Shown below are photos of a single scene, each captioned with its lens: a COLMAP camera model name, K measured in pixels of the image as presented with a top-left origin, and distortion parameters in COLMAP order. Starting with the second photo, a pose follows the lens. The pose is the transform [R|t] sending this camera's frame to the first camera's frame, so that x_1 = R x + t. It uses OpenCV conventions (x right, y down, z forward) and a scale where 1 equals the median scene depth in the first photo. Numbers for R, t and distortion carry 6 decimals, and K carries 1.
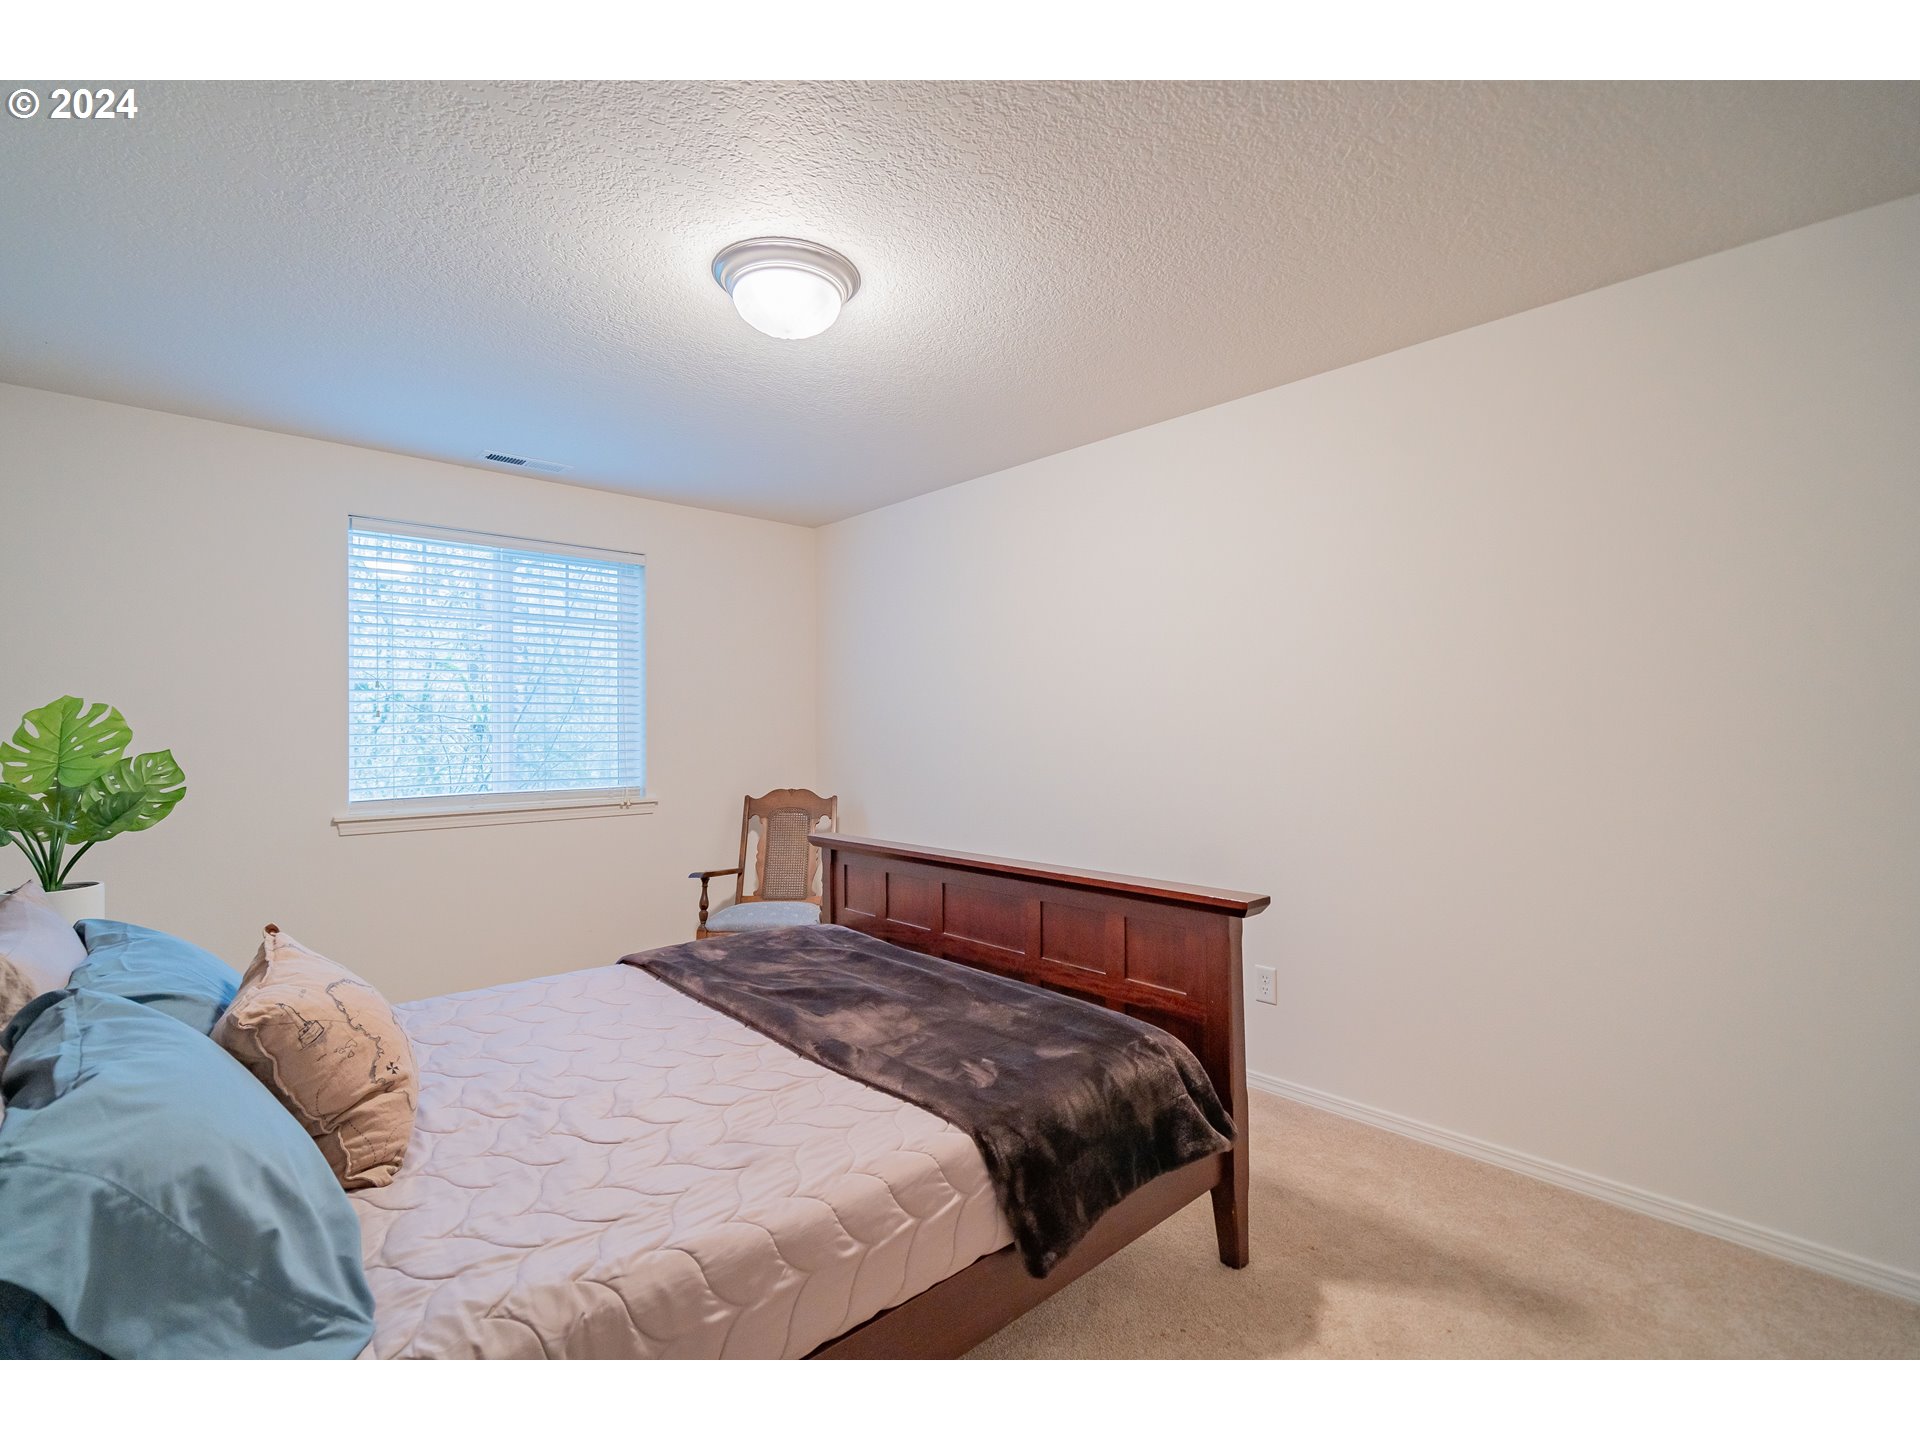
lens RADIAL K [[883.3, 0, 948.6], [0, 883.3, 724.7], [0, 0, 1]] dist [-0.000188, 0.000462]
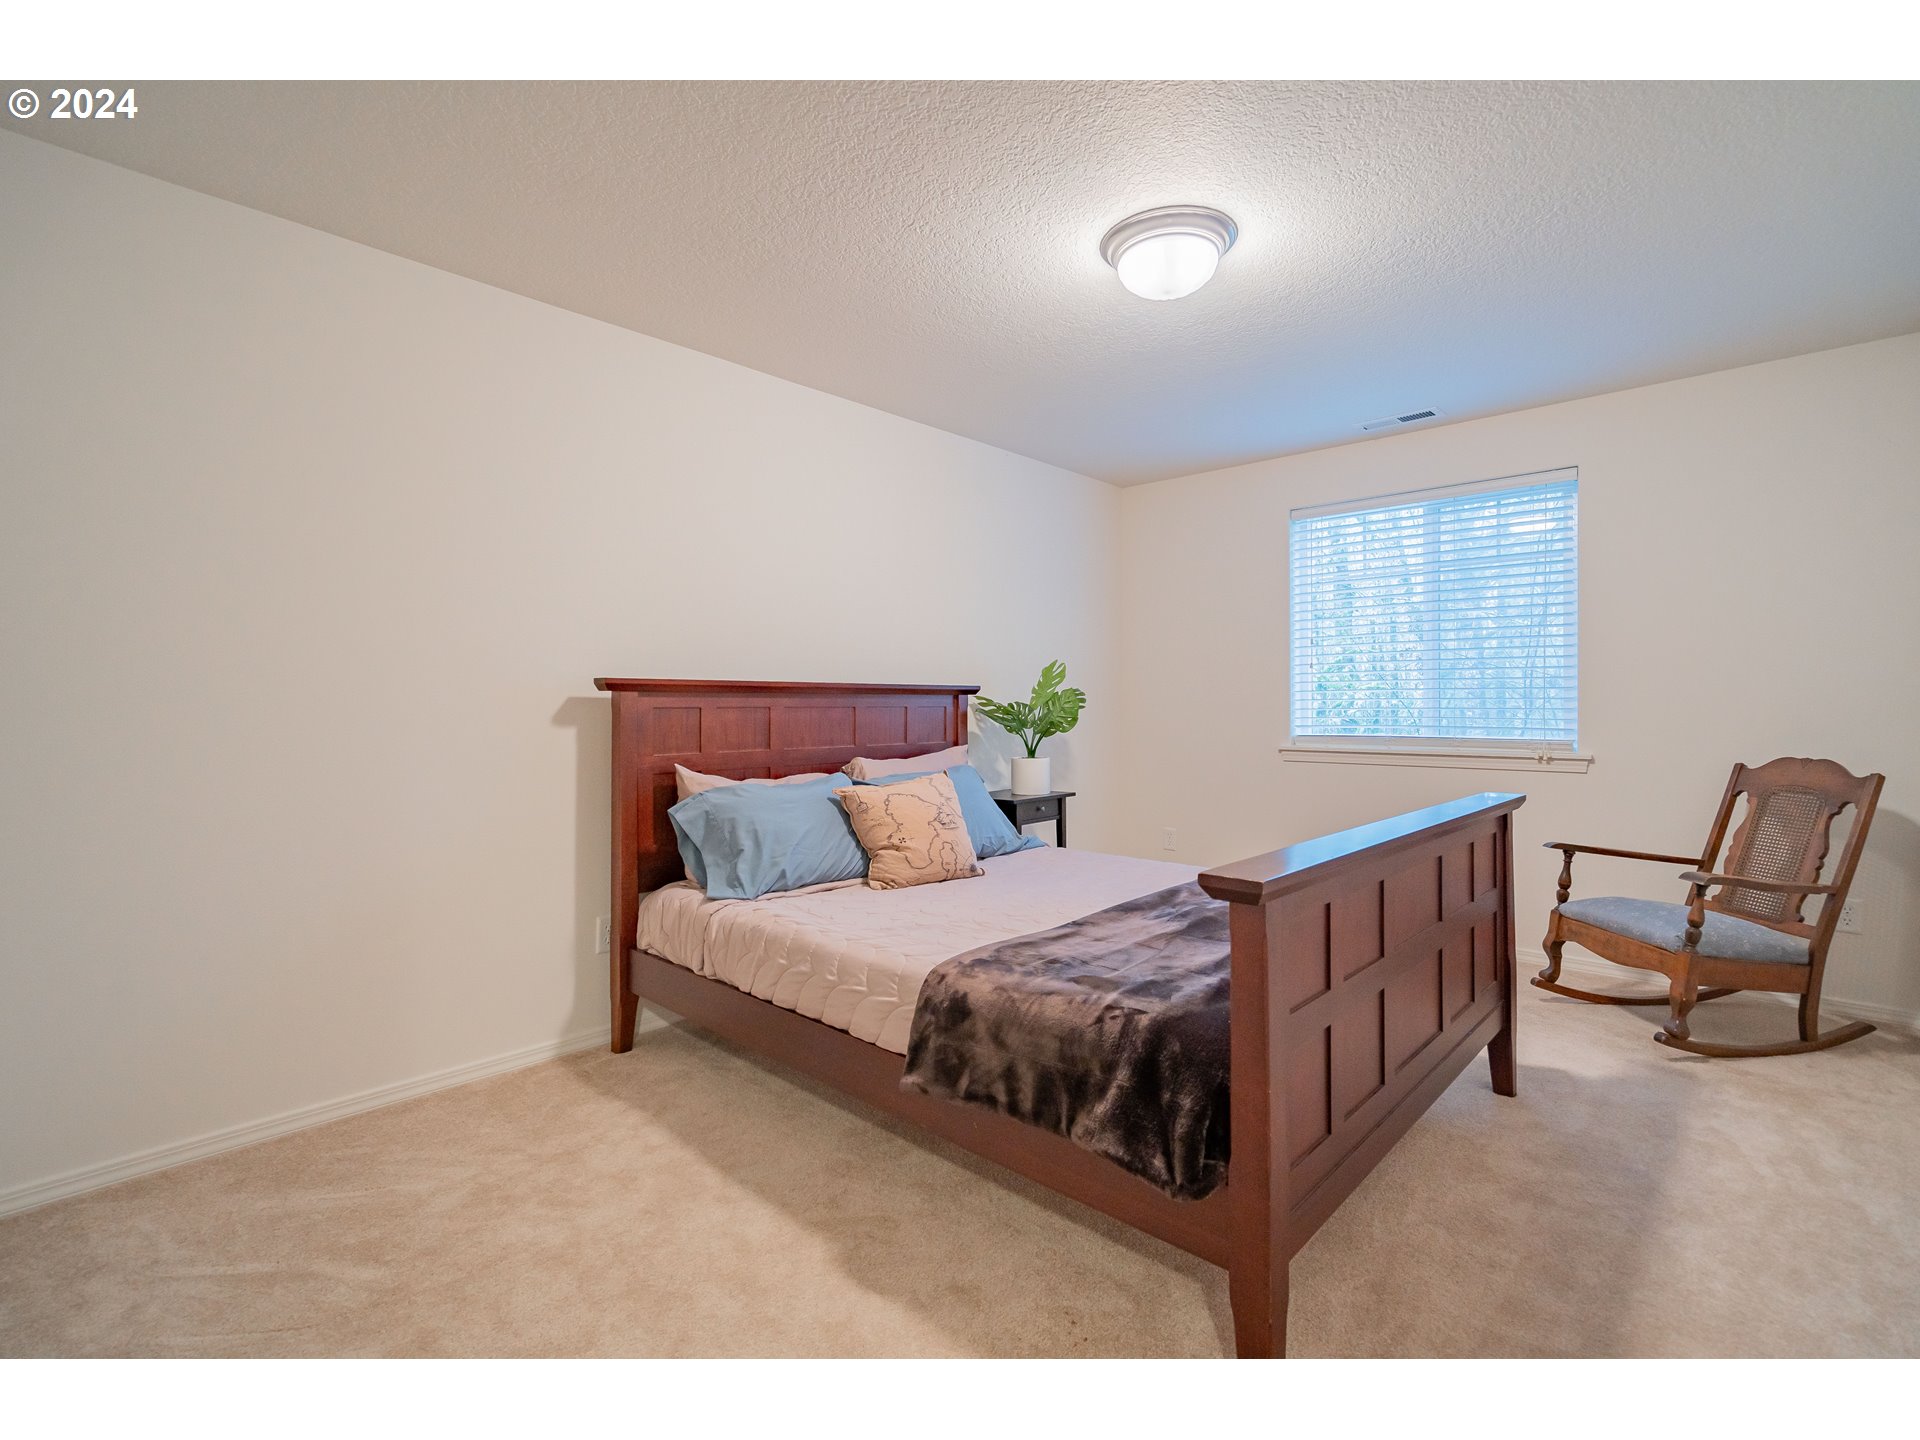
lens RADIAL K [[883.3, 0, 948.6], [0, 883.3, 724.7], [0, 0, 1]] dist [-0.000188, 0.000462]
pose [[0.068679, 0.027130, -0.997270, 0.501805], [0.005261, 0.999606, 0.027556, 0.030649], [0.997625, -0.007140, 0.068509, 0.370800]]
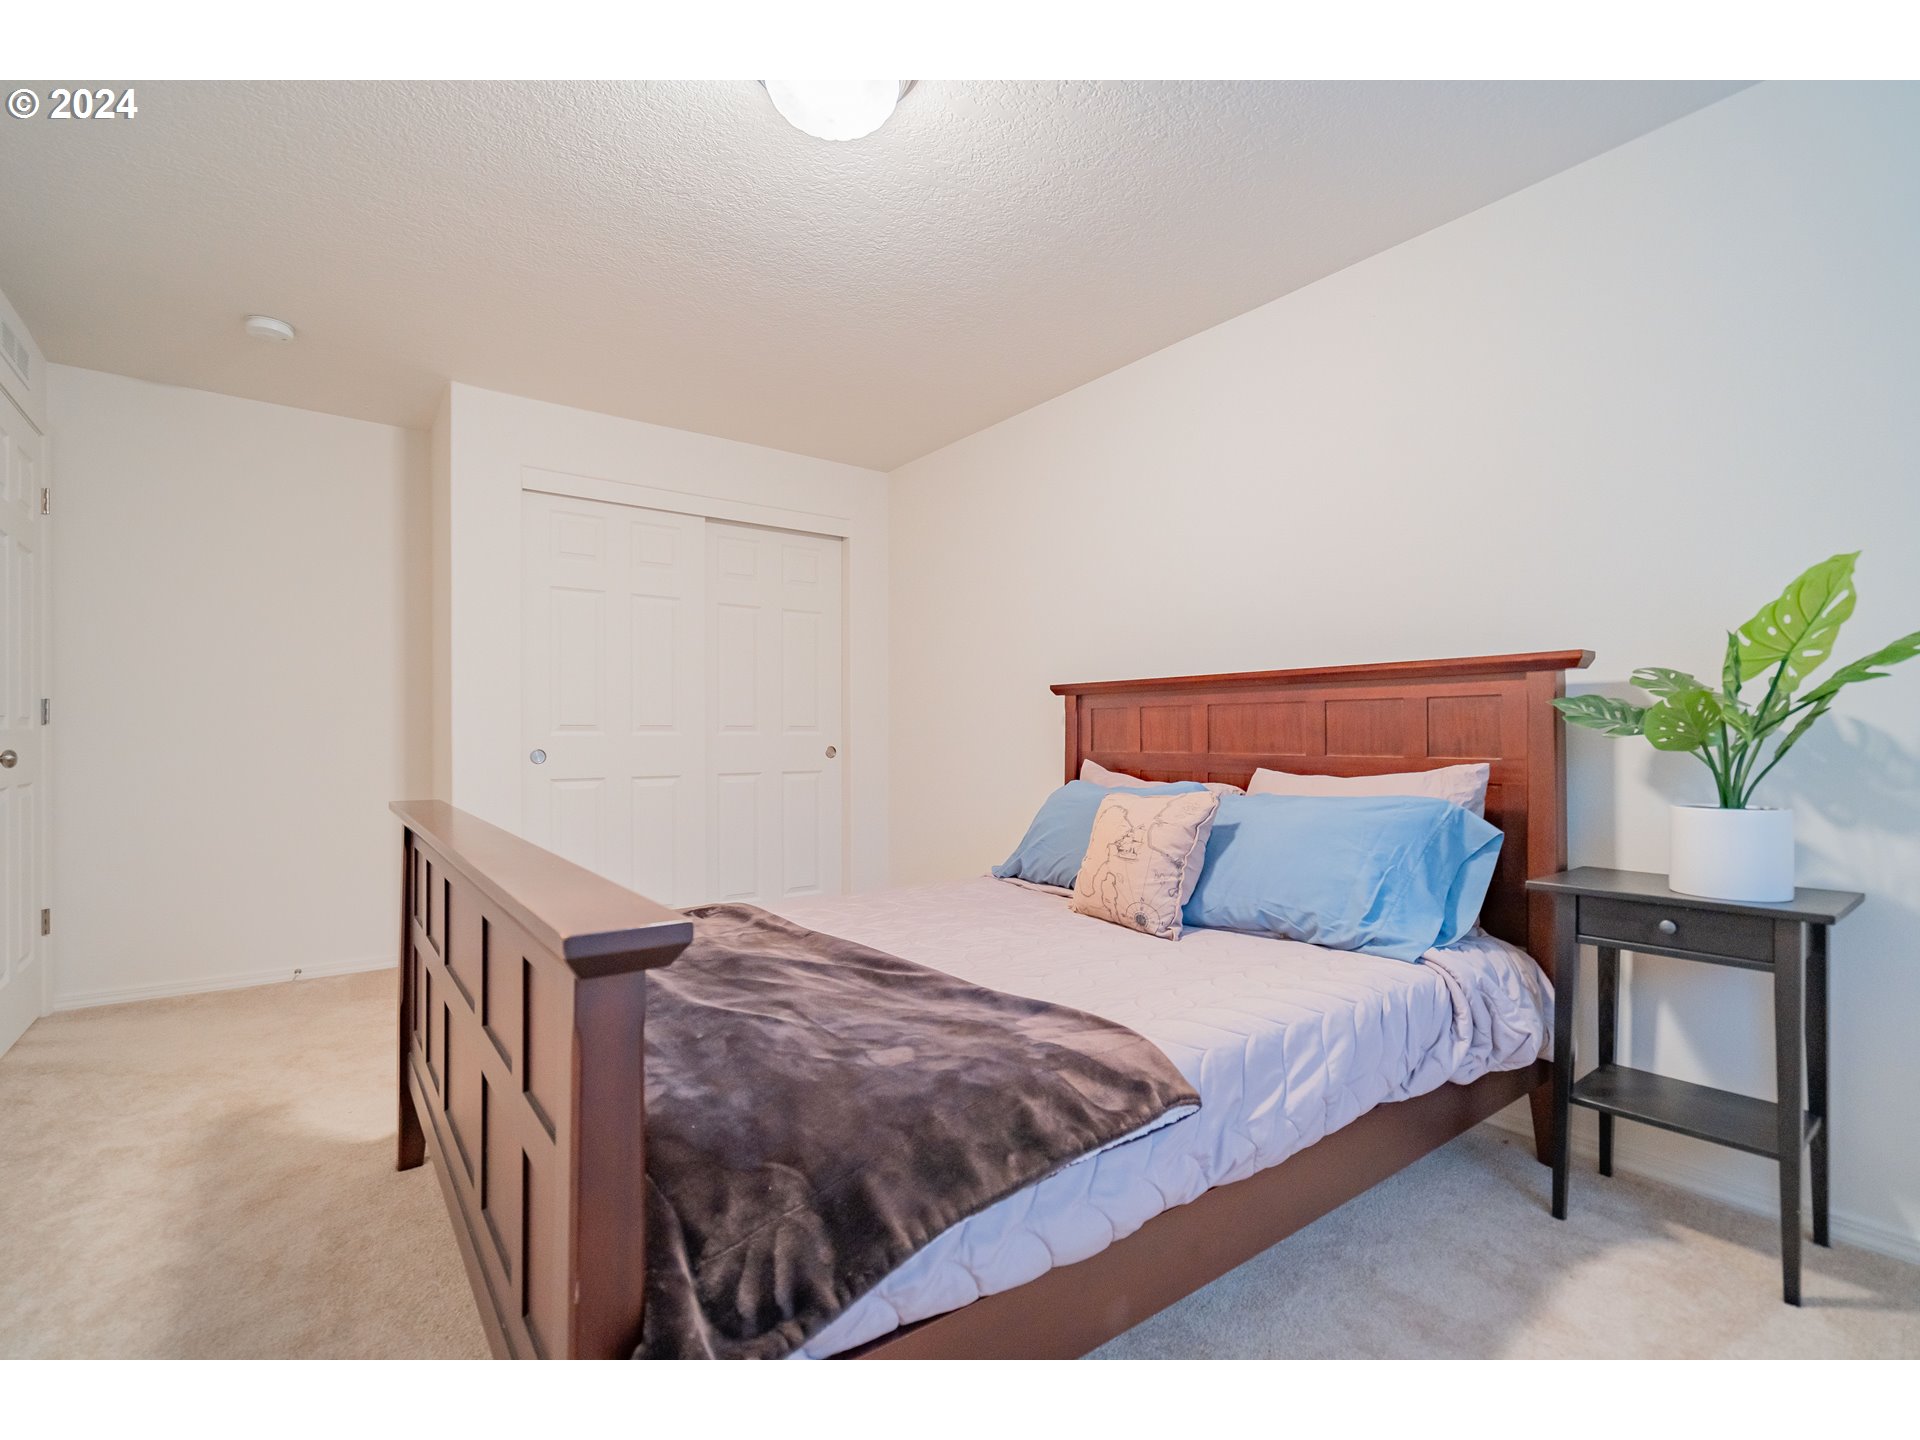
lens RADIAL K [[883.3, 0, 948.6], [0, 883.3, 724.7], [0, 0, 1]] dist [-0.000188, 0.000462]
pose [[-0.994862, 0.013672, 0.100310, -0.170928], [0.012189, 0.999807, -0.015379, 0.059576], [-0.100500, -0.014077, -0.994837, 0.988804]]
